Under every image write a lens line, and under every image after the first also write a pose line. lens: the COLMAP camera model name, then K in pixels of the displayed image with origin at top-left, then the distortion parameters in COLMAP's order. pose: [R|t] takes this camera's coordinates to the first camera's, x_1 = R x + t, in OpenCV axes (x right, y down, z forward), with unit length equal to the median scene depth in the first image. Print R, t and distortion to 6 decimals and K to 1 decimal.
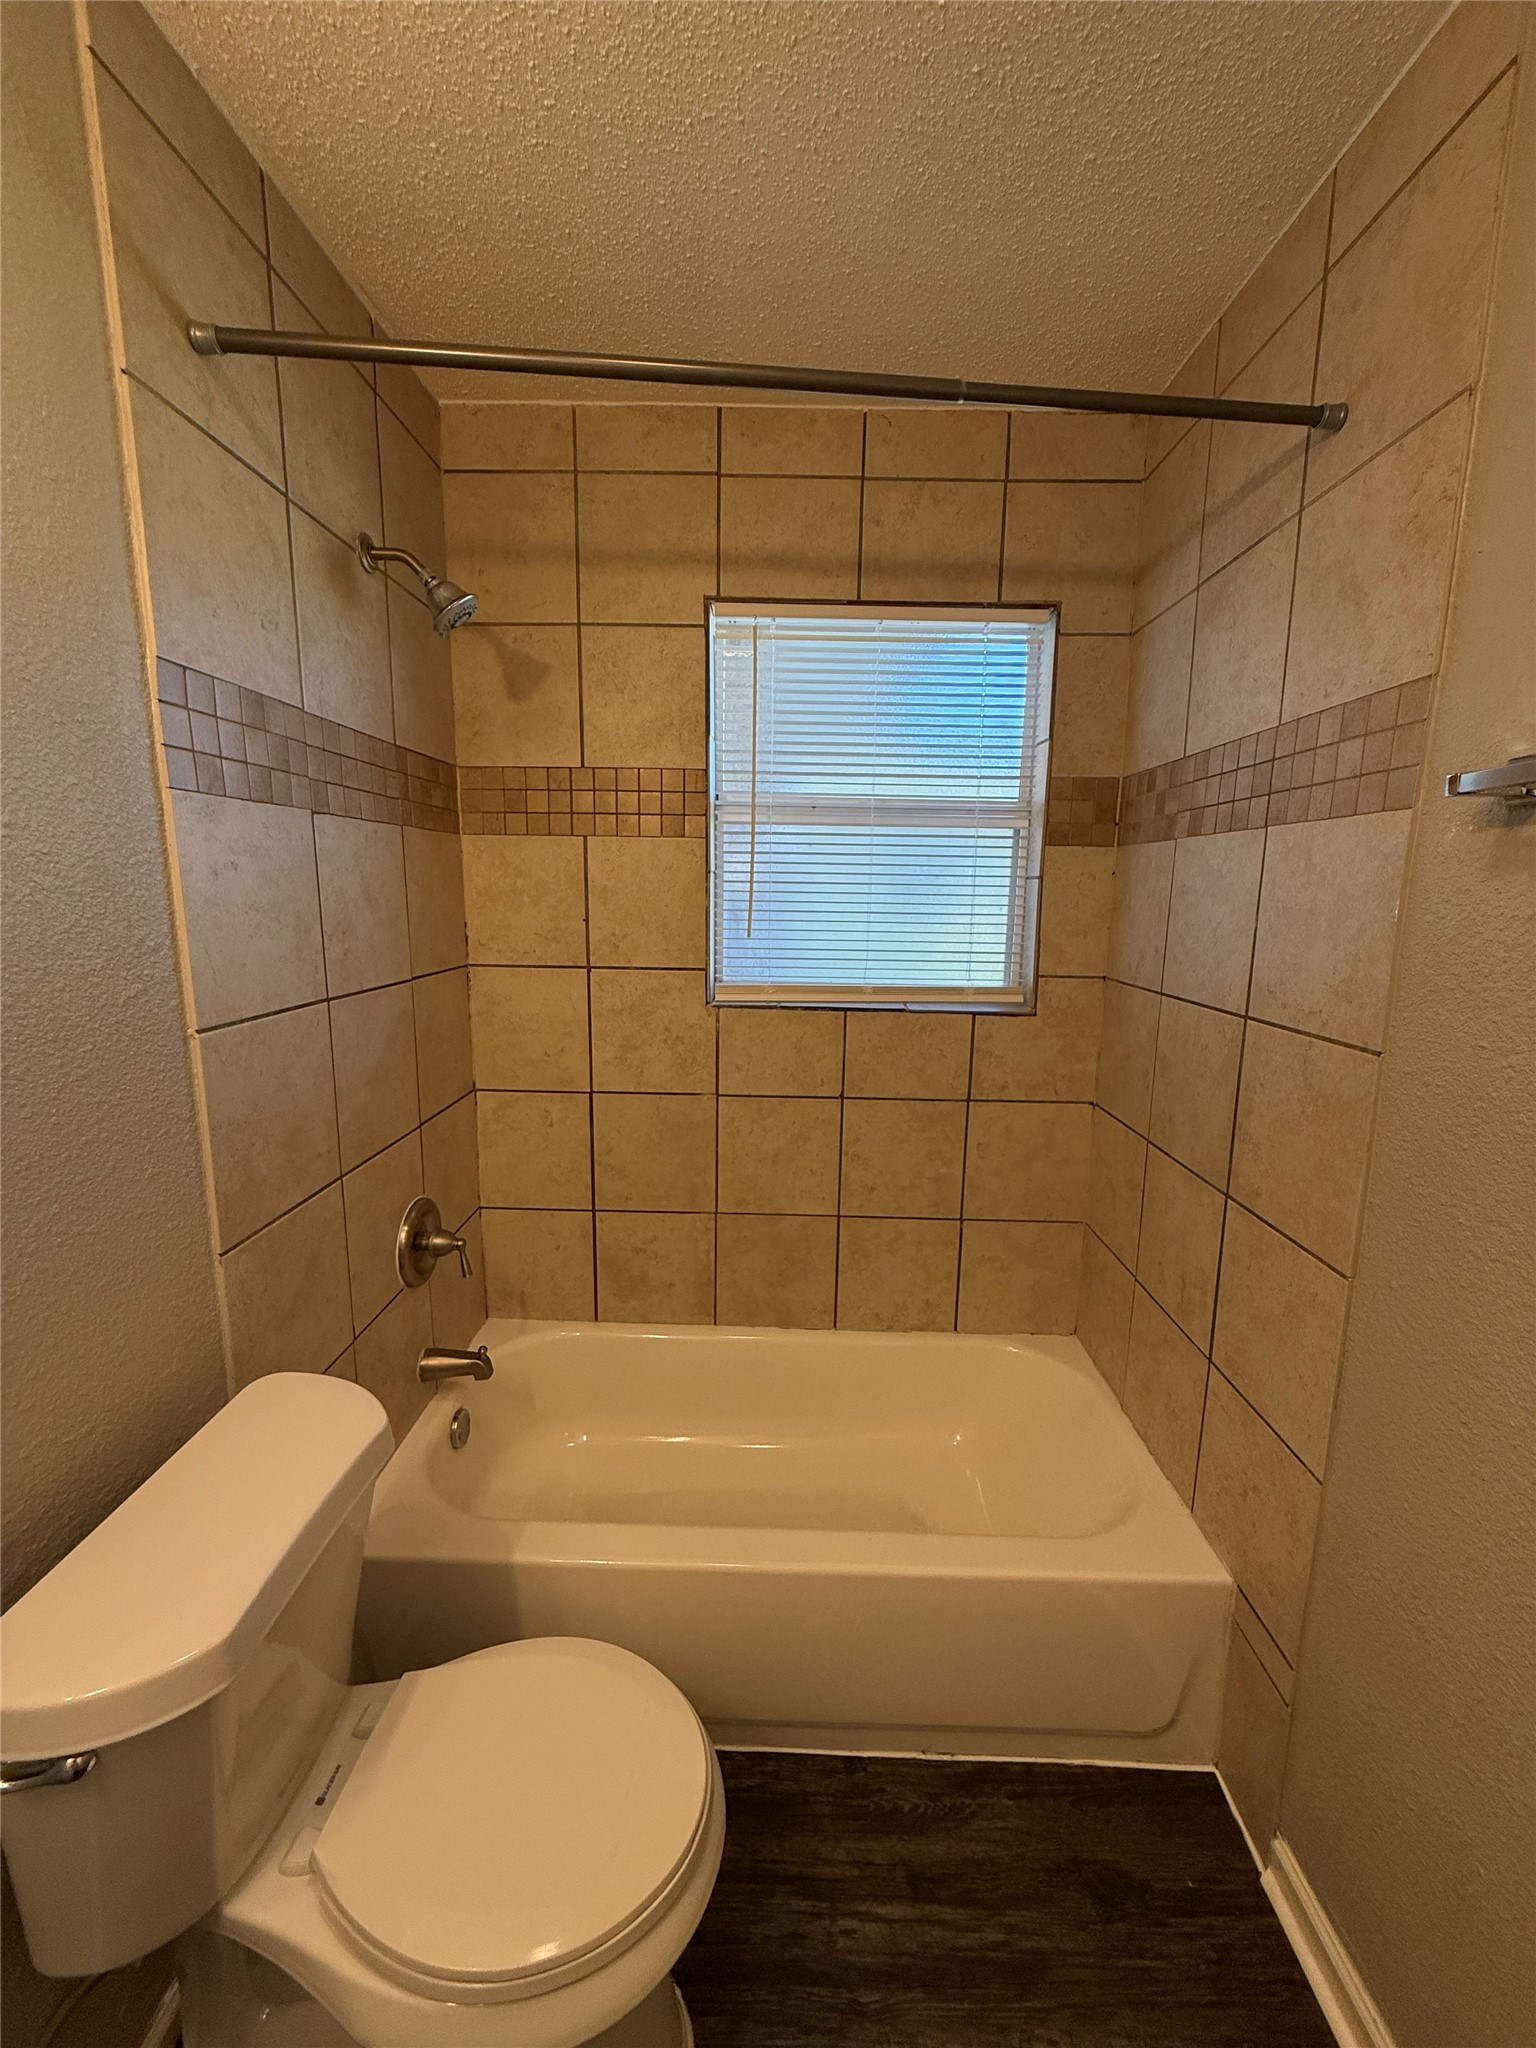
lens RADIAL K [[817.1, 0, 772.6], [0, 817.1, 1021.4], [0, 0, 1]] dist [-0.000249, 0.000163]
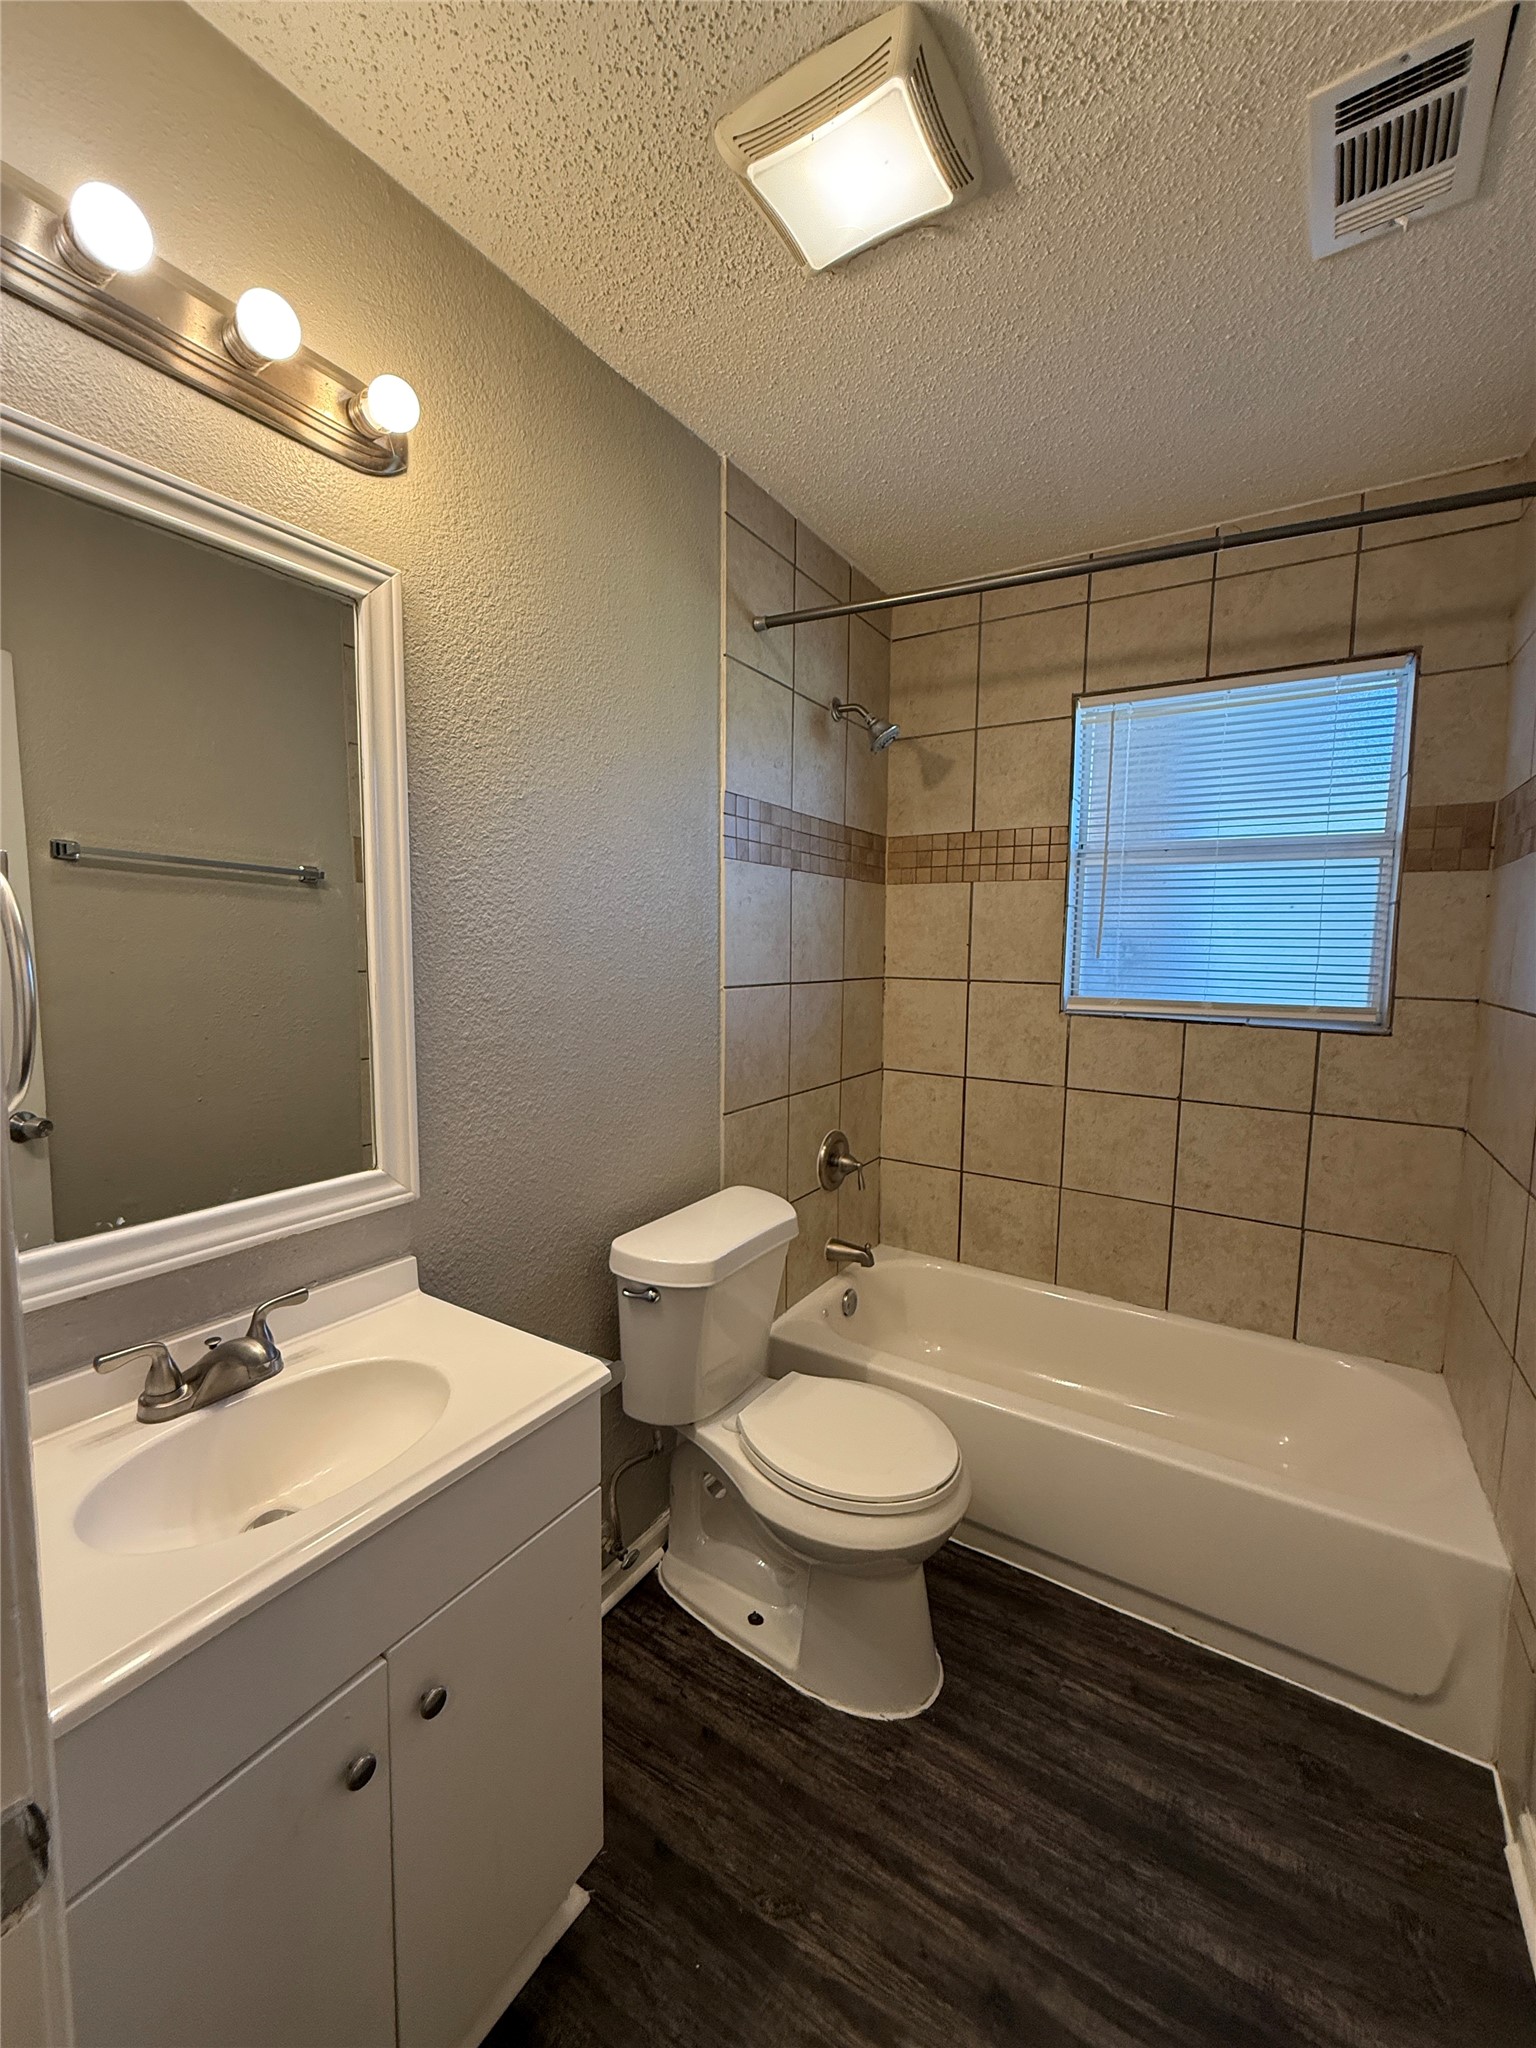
lens RADIAL K [[817.1, 0, 772.6], [0, 817.1, 1021.4], [0, 0, 1]] dist [-0.000249, 0.000163]
pose [[0.854801, 0.045626, -0.516946, 0.200763], [-0.086060, 0.994798, -0.054504, 0.104725], [0.511770, 0.091078, 0.854281, -0.298063]]
